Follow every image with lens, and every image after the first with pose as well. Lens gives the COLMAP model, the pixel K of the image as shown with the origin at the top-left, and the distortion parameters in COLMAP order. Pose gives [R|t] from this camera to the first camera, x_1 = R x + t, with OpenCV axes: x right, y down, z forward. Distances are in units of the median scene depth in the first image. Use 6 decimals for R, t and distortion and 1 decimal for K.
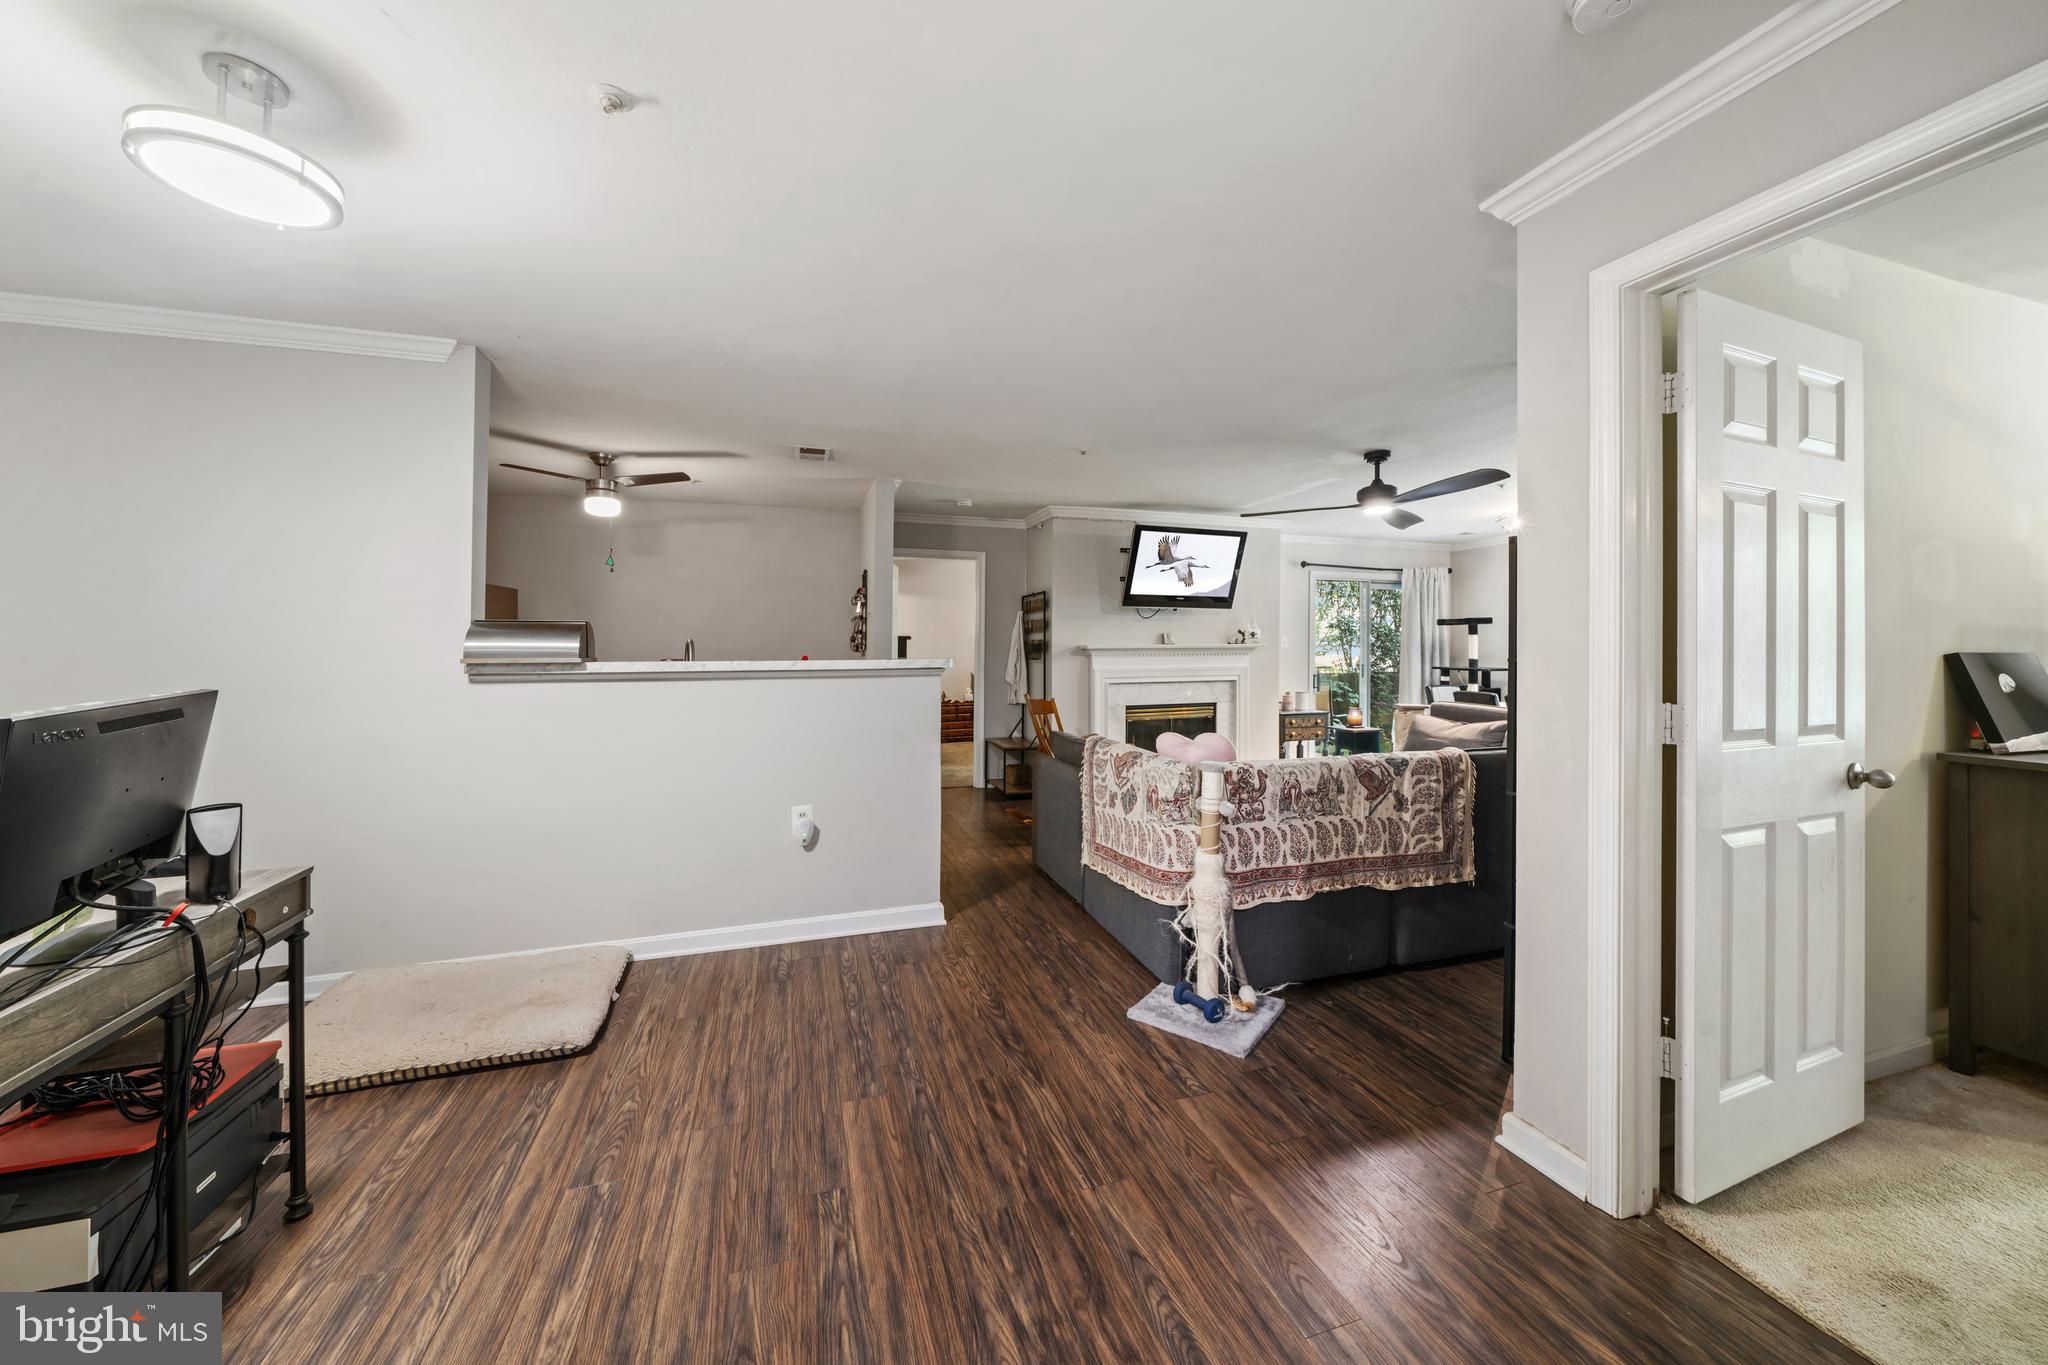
lens RADIAL K [[728.3, 0, 1022.3], [0, 728.3, 654.4], [0, 0, 1]] dist [-0.006604, 0.000228]
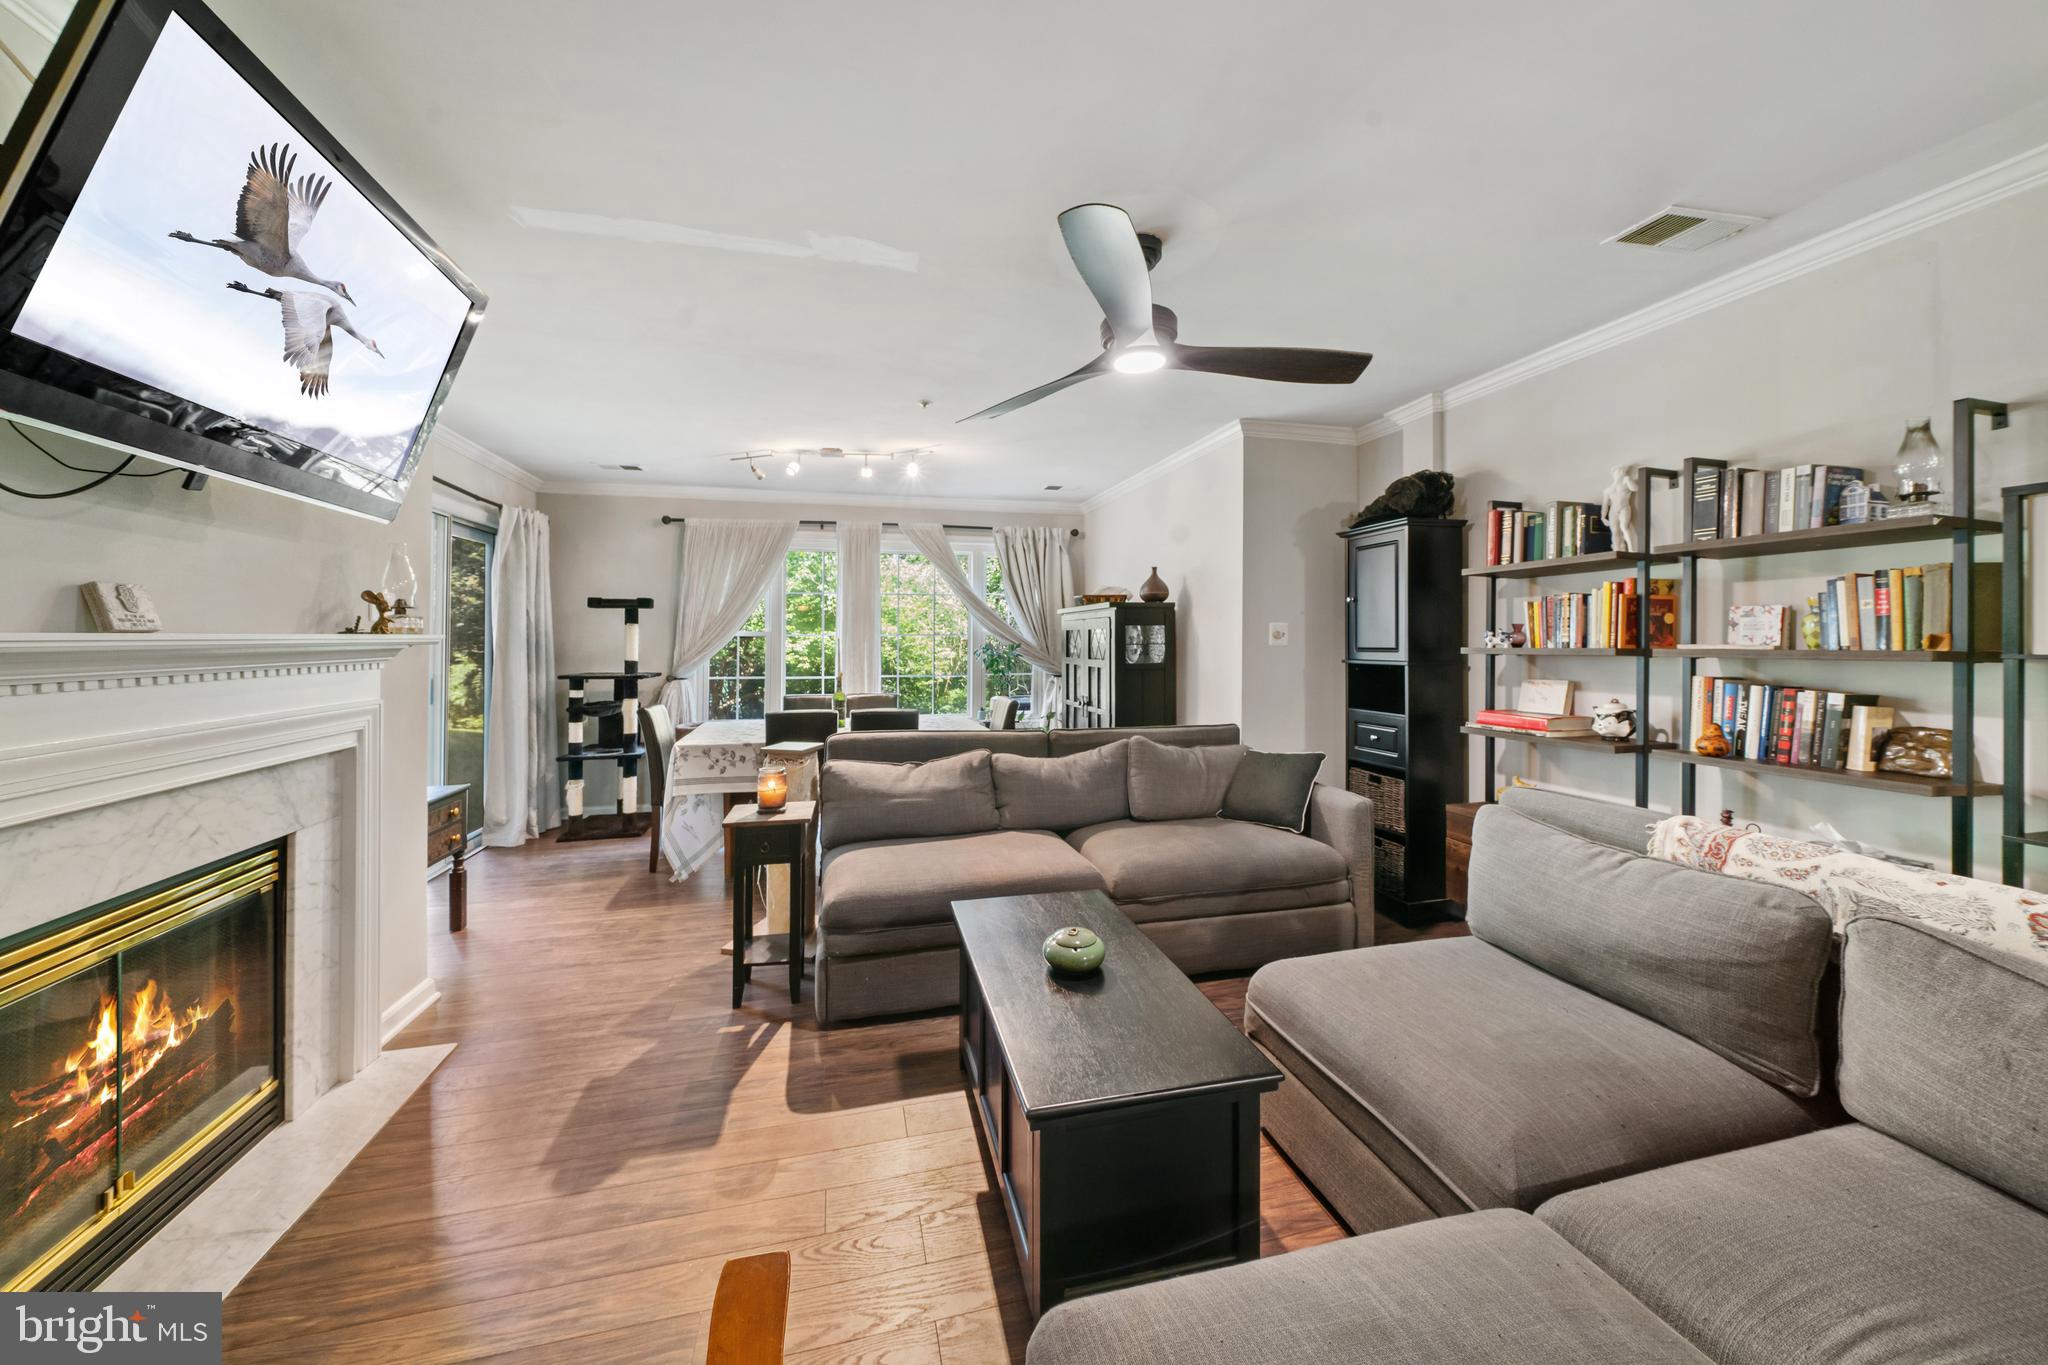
lens RADIAL K [[728.3, 0, 1021.9], [0, 728.3, 639.9], [0, 0, 1]] dist [-0.006604, 0.000228]
pose [[0.072527, 0.001980, 0.997364, -0.006597], [0.012557, 0.999917, -0.002898, -0.015702], [-0.997287, 0.012734, 0.072496, 1.447914]]
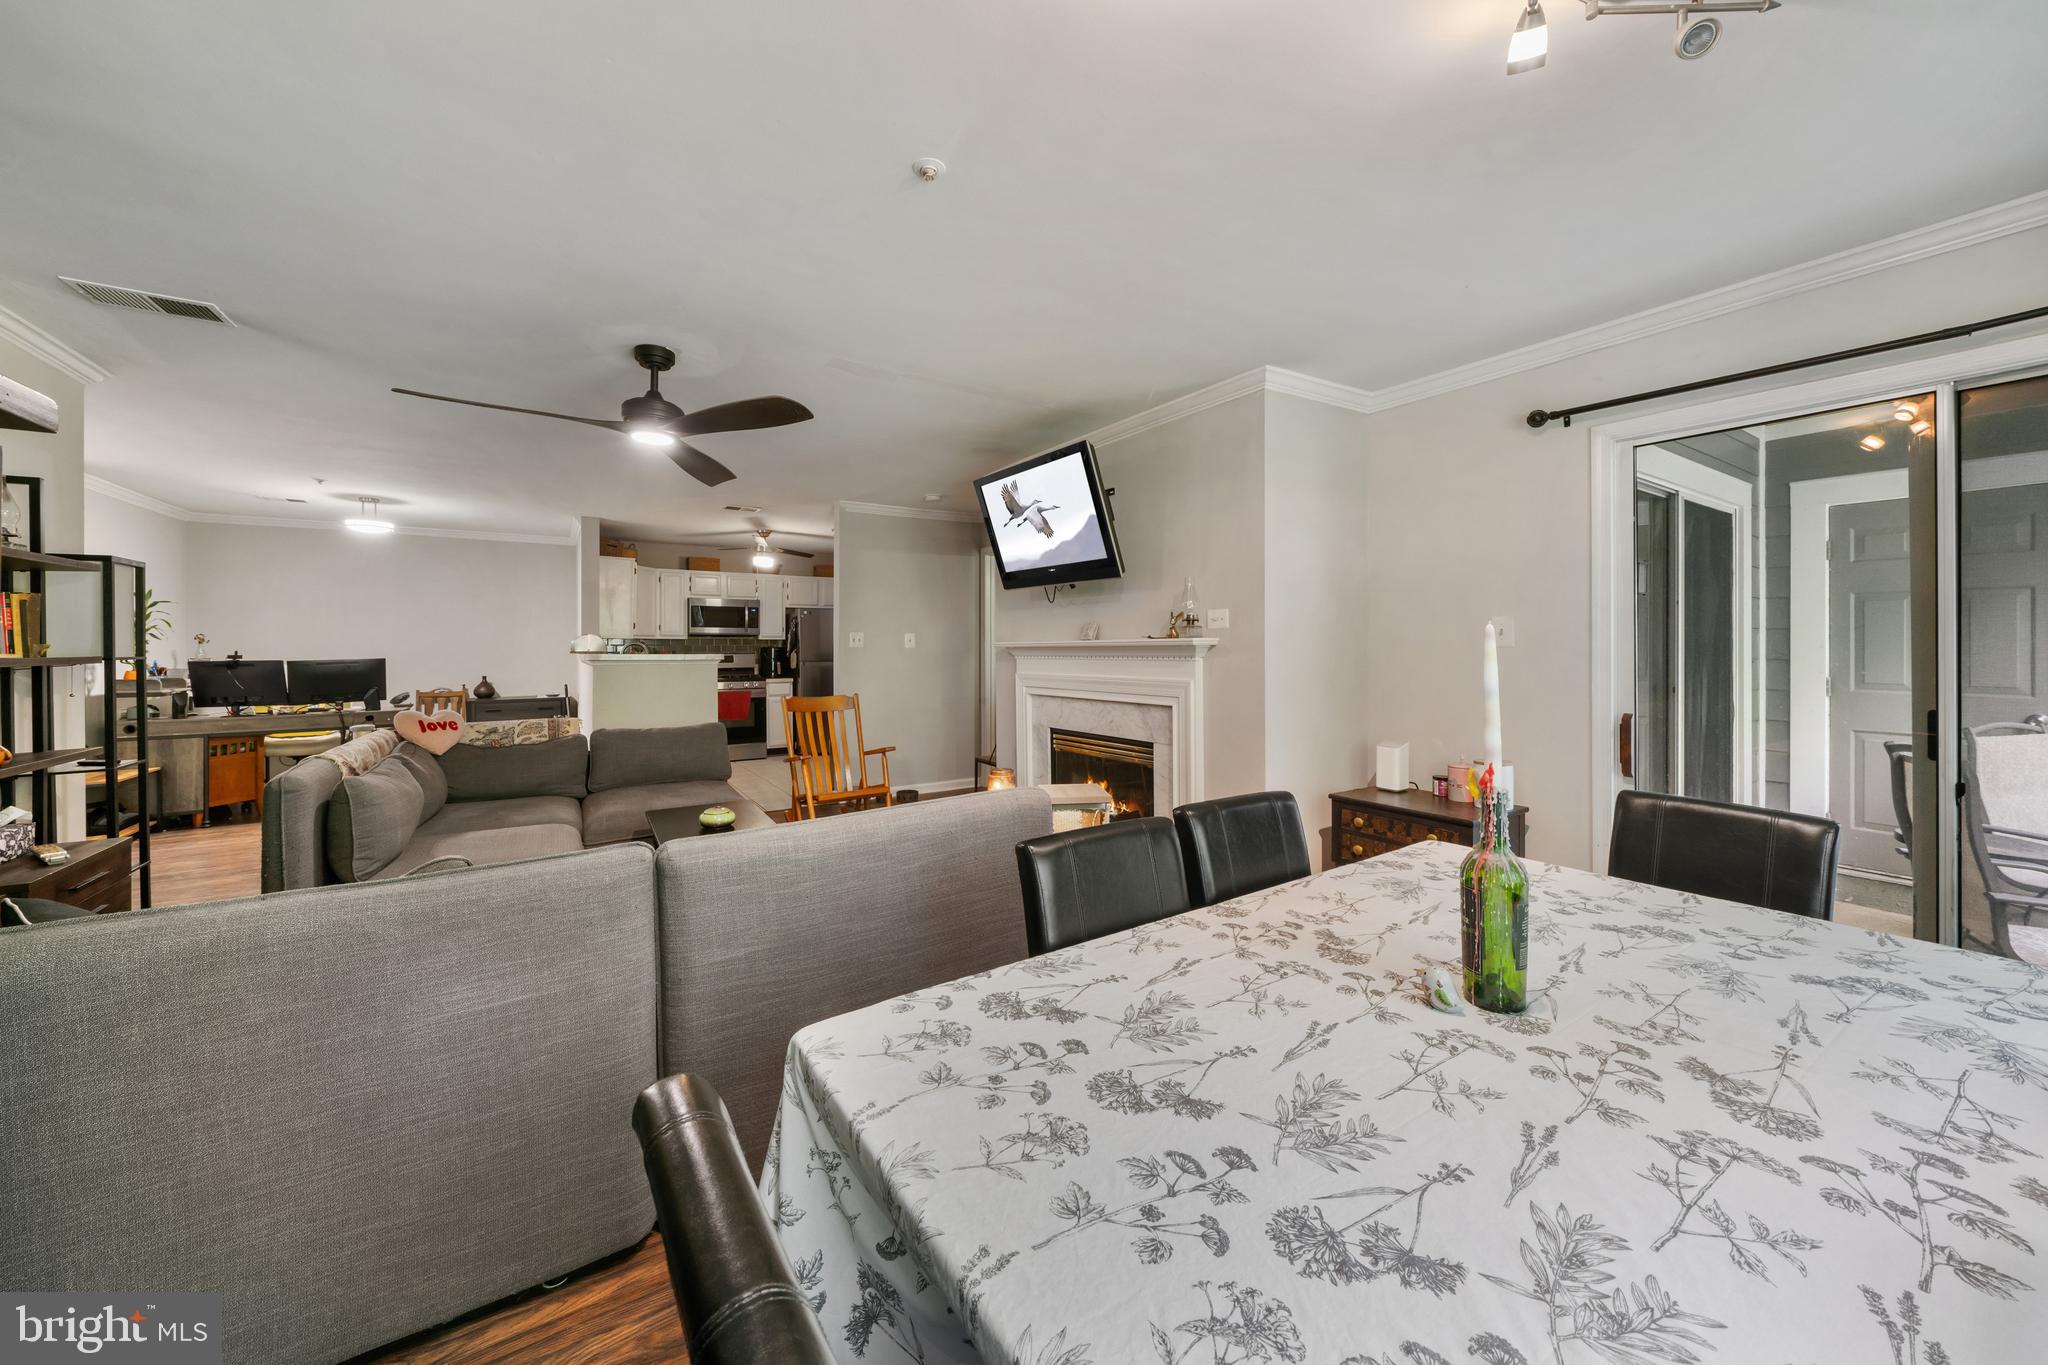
lens RADIAL K [[728.3, 0, 1002.2], [0, 728.3, 649.4], [0, 0, 1]] dist [-0.006604, 0.000228]
pose [[0.238996, 0.005820, -0.971003, 1.674069], [-0.006440, 0.999970, 0.004409, -0.017722], [0.970999, 0.005200, 0.239026, 1.601382]]
